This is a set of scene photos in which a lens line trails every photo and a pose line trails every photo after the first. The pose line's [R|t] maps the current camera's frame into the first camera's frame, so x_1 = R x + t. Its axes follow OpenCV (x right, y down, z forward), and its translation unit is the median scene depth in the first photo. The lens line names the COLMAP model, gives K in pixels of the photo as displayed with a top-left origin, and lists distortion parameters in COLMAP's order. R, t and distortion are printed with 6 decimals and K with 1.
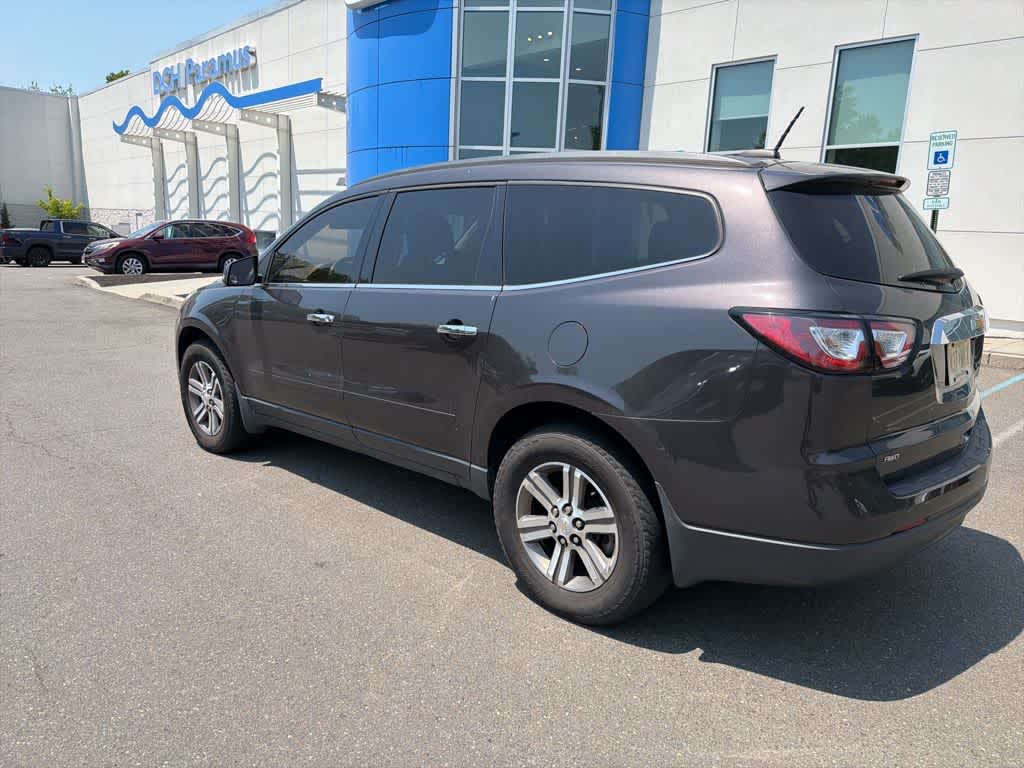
lens RADIAL K [[737.3, 0, 502.4], [0, 737.3, 384.0], [0, 0, 1]] dist [0.026218, -0.034696]
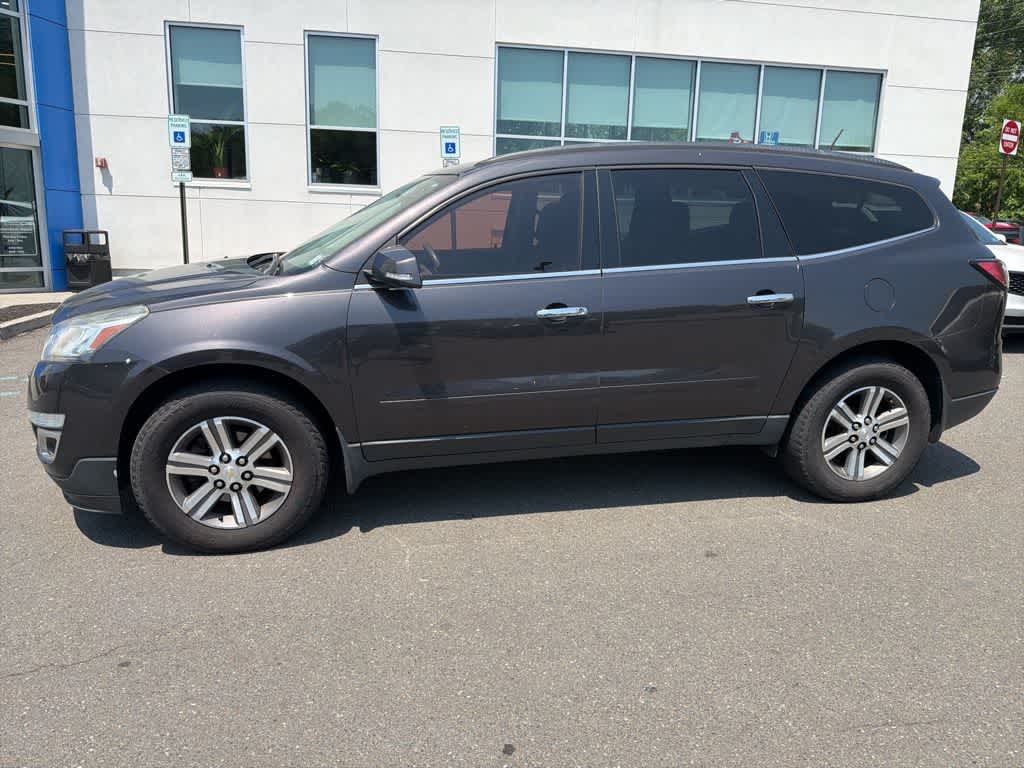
lens RADIAL K [[737.3, 0, 506.9], [0, 737.3, 382.8], [0, 0, 1]] dist [0.026218, -0.034696]
pose [[0.554222, -0.190430, 0.810293, -0.777485], [0.164102, 0.979369, 0.117923, -0.093725], [-0.816032, 0.067615, 0.574038, 0.438618]]
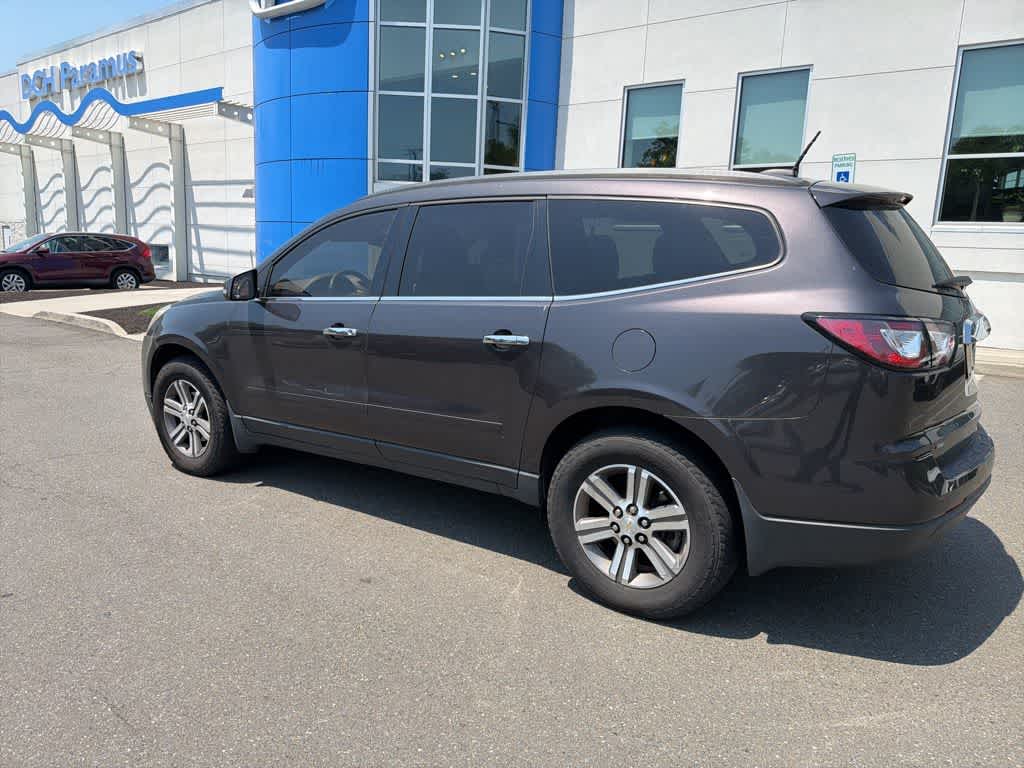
lens RADIAL K [[737.3, 0, 502.9], [0, 737.3, 380.8], [0, 0, 1]] dist [0.026218, -0.034696]
pose [[0.988458, -0.028056, 0.148872, -0.140060], [0.031279, 0.999323, -0.019352, 0.001738], [-0.148228, 0.023785, 0.988667, -0.004866]]
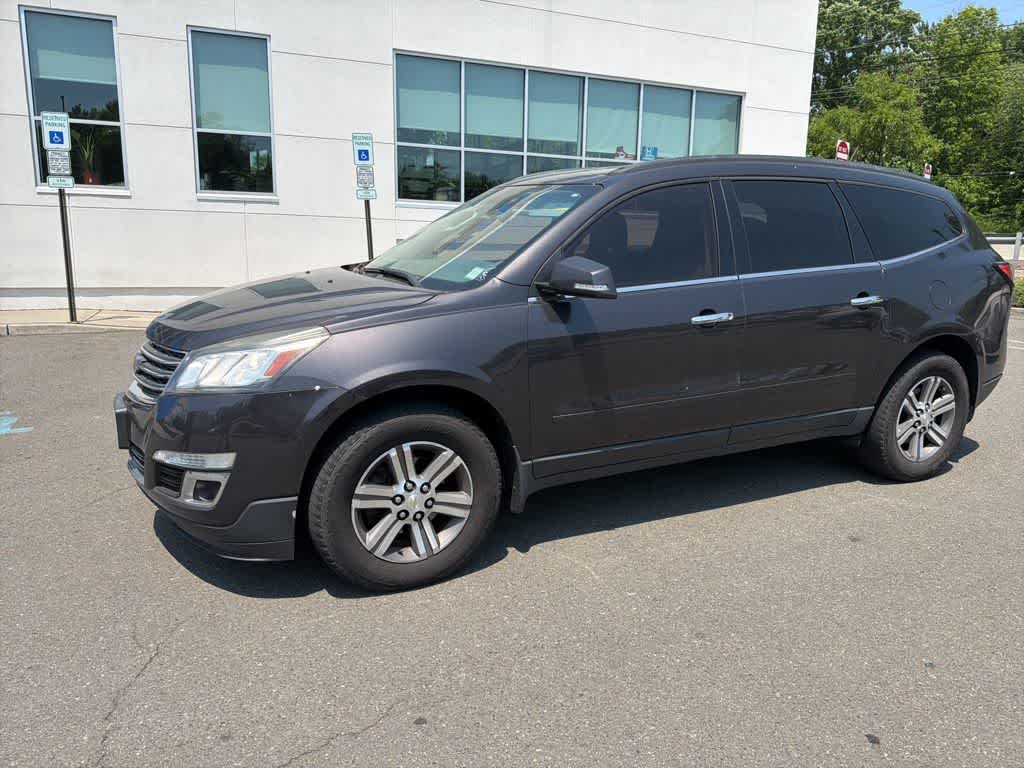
lens RADIAL K [[737.3, 0, 506.5], [0, 737.3, 386.1], [0, 0, 1]] dist [0.026218, -0.034696]
pose [[0.340451, -0.207811, 0.917010, -0.906804], [0.185555, 0.970940, 0.151143, -0.148221], [-0.921772, 0.118699, 0.369118, 0.708802]]
